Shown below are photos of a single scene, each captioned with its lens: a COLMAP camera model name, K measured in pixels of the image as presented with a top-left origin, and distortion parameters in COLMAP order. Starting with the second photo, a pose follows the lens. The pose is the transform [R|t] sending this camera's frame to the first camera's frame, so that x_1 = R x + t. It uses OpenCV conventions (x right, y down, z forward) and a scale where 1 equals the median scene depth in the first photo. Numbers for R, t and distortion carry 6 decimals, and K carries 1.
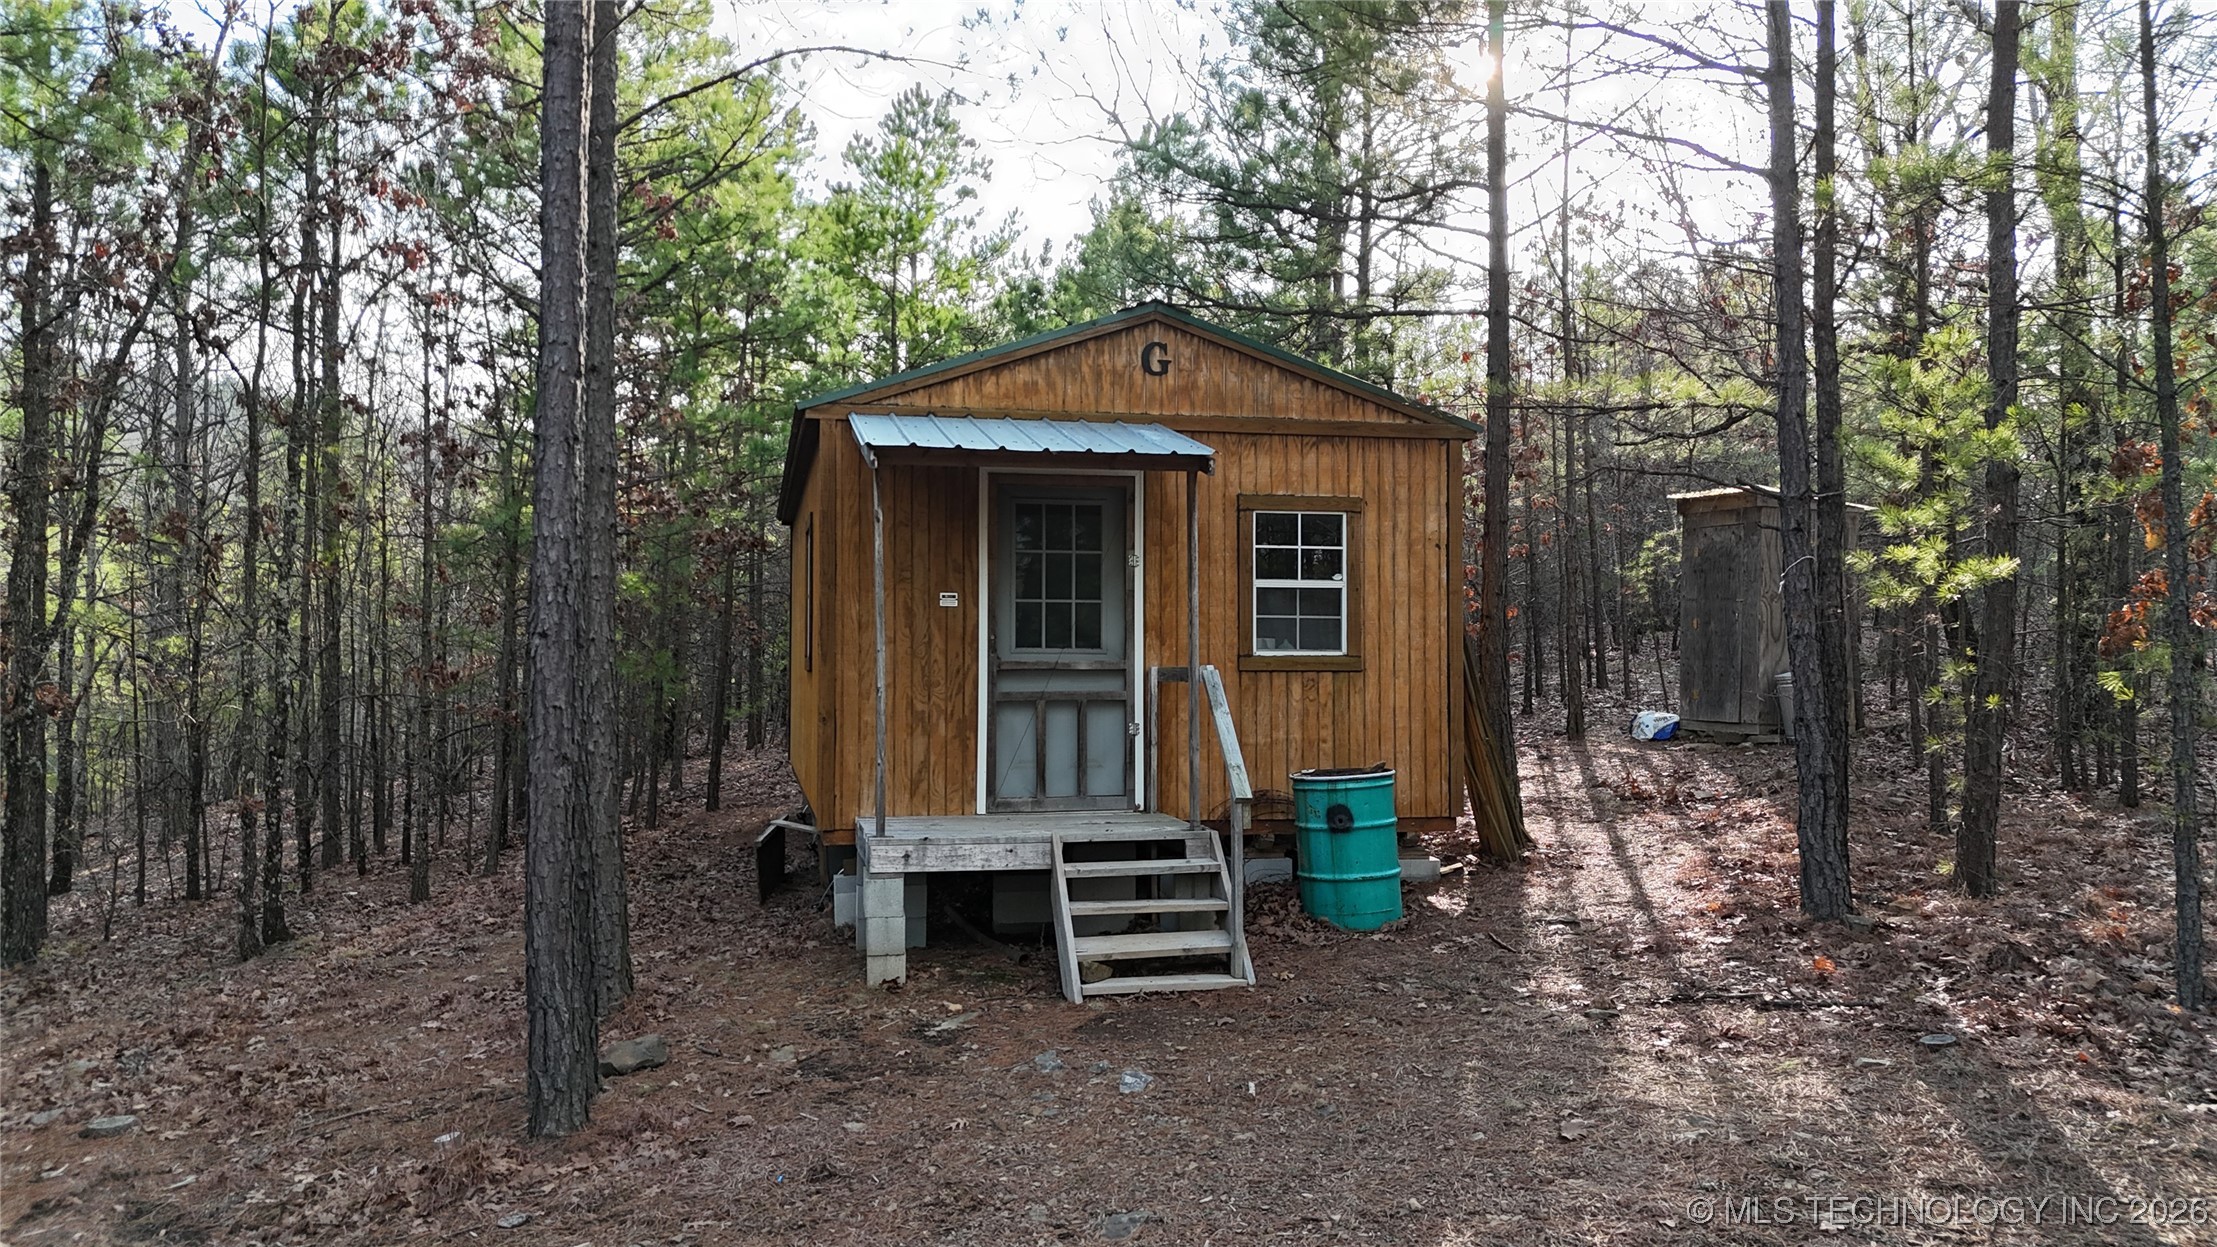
lens RADIAL K [[1573.9, 0, 1108.5], [0, 1573.9, 623.5], [0, 0, 1]] dist [0.010372, 0.002419]
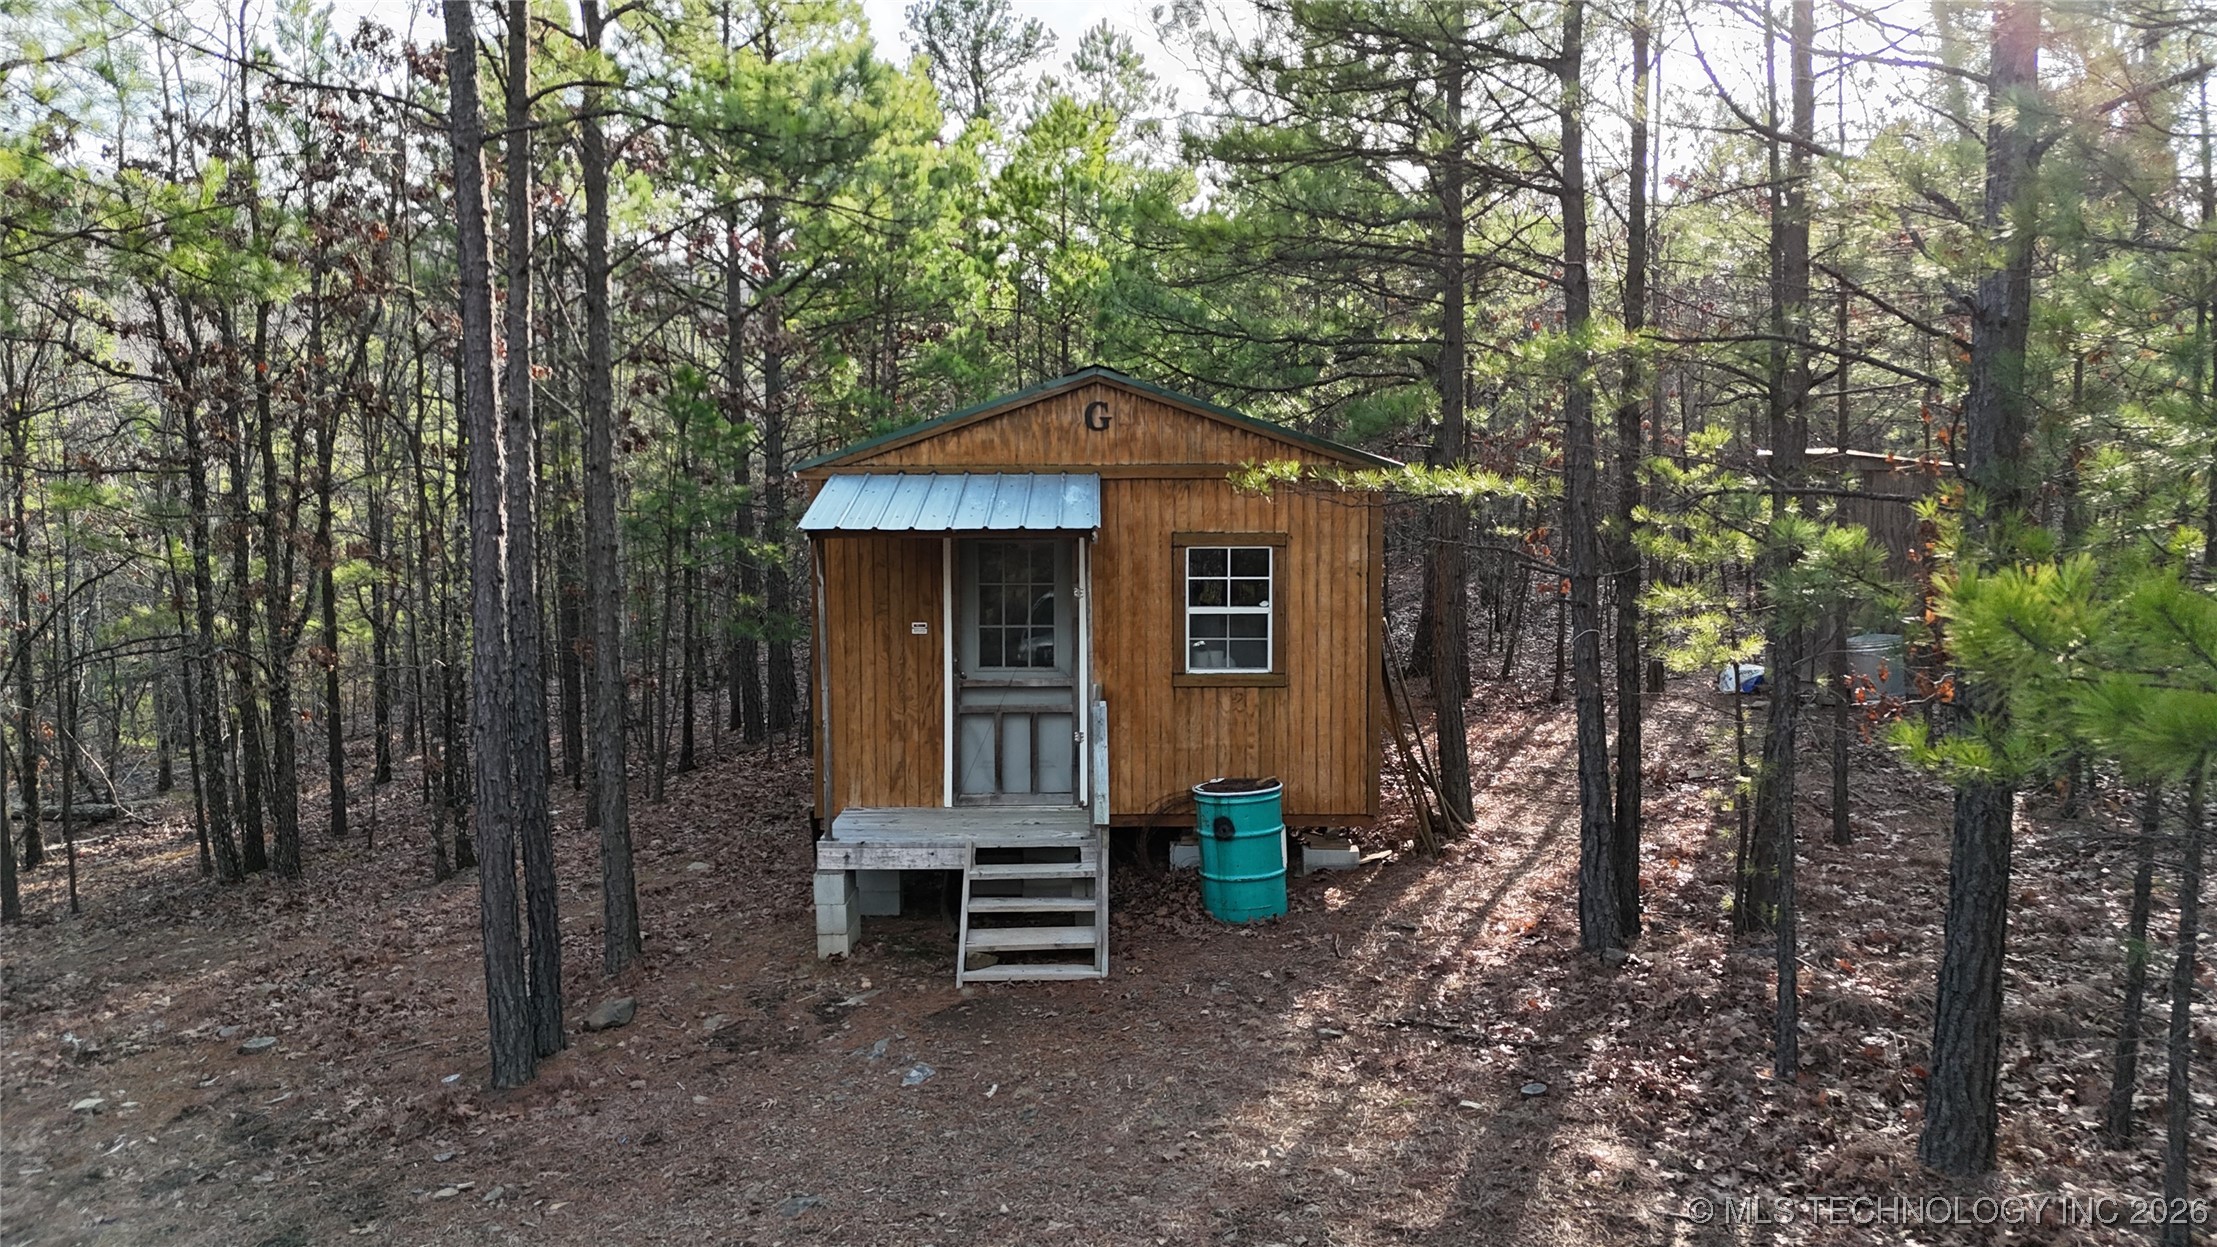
lens RADIAL K [[1547.1, 0, 1108.5], [0, 1547.1, 623.5], [0, 0, 1]] dist [0.004445, -0.001594]
pose [[0.982035, 0.009818, -0.188444, 0.285966], [0.007231, 0.995954, 0.089574, -0.135024], [0.188561, -0.089328, 0.977990, -0.128122]]
